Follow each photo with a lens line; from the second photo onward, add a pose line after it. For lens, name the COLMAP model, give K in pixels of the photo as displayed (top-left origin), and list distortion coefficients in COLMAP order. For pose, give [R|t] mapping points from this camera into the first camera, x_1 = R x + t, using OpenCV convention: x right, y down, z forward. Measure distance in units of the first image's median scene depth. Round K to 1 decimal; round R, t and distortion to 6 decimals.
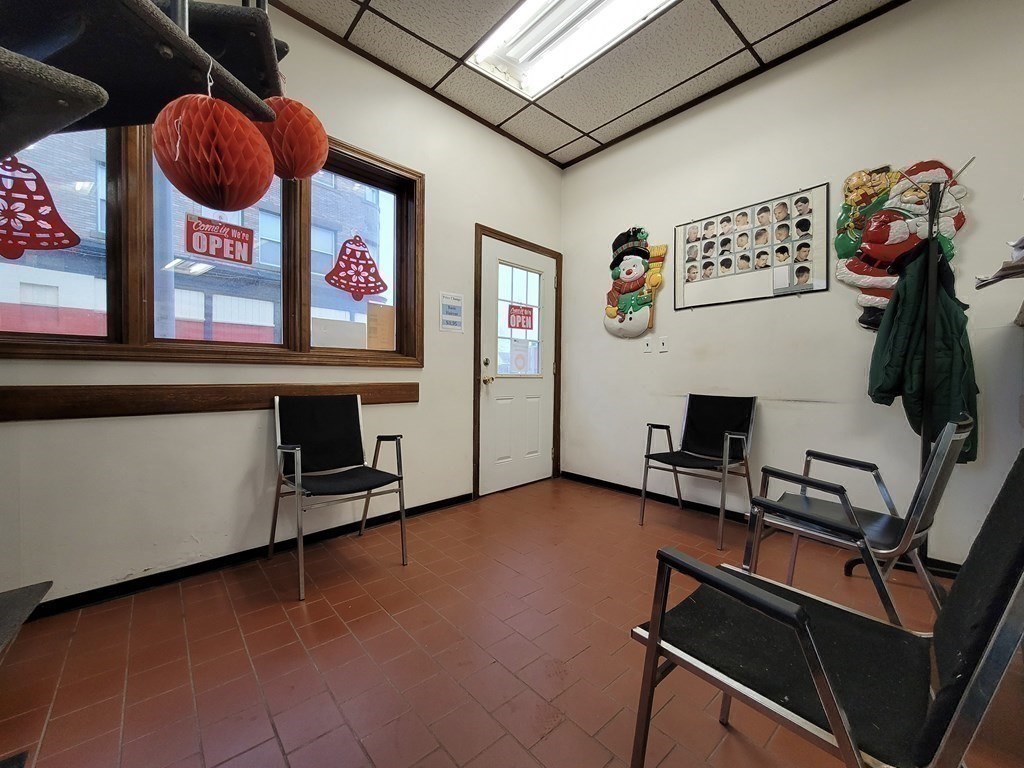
lens RADIAL K [[419.6, 0, 512.0], [0, 419.6, 384.0], [0, 0, 1]] dist [-0.004006, -0.000047]
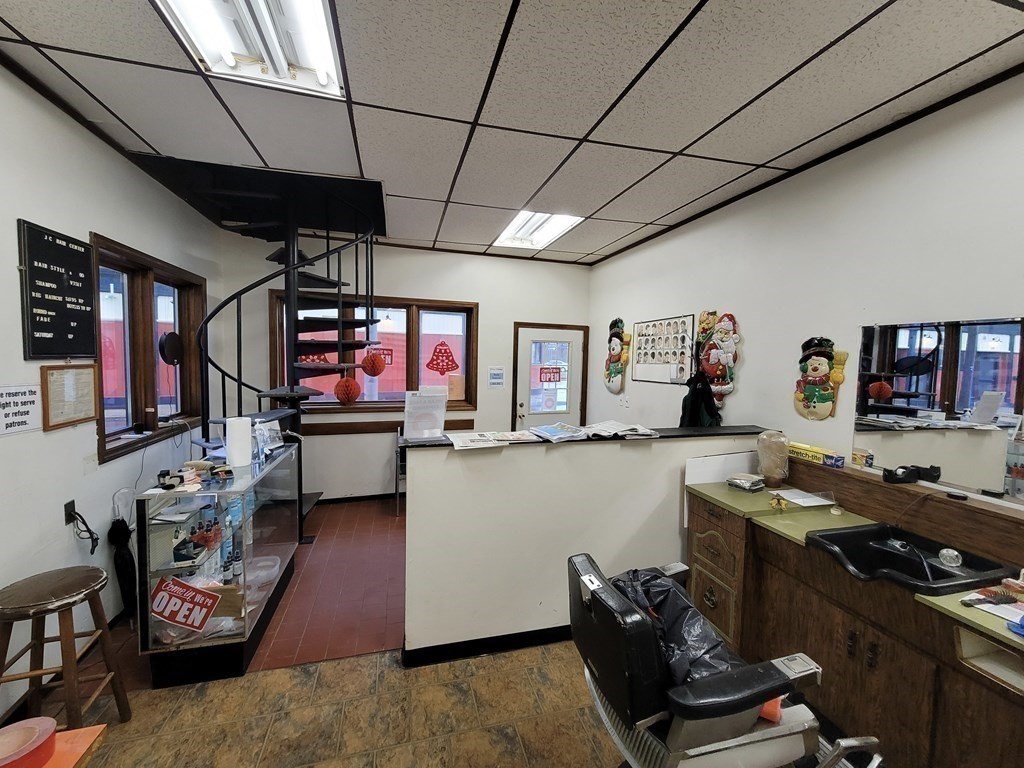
lens RADIAL K [[419.6, 0, 512.0], [0, 419.6, 384.0], [0, 0, 1]] dist [-0.004006, -0.000047]
pose [[0.899758, 0.043386, -0.434227, 0.703474], [-0.026478, 0.998640, 0.044915, -0.236952], [0.435585, -0.028915, 0.899683, -0.550095]]
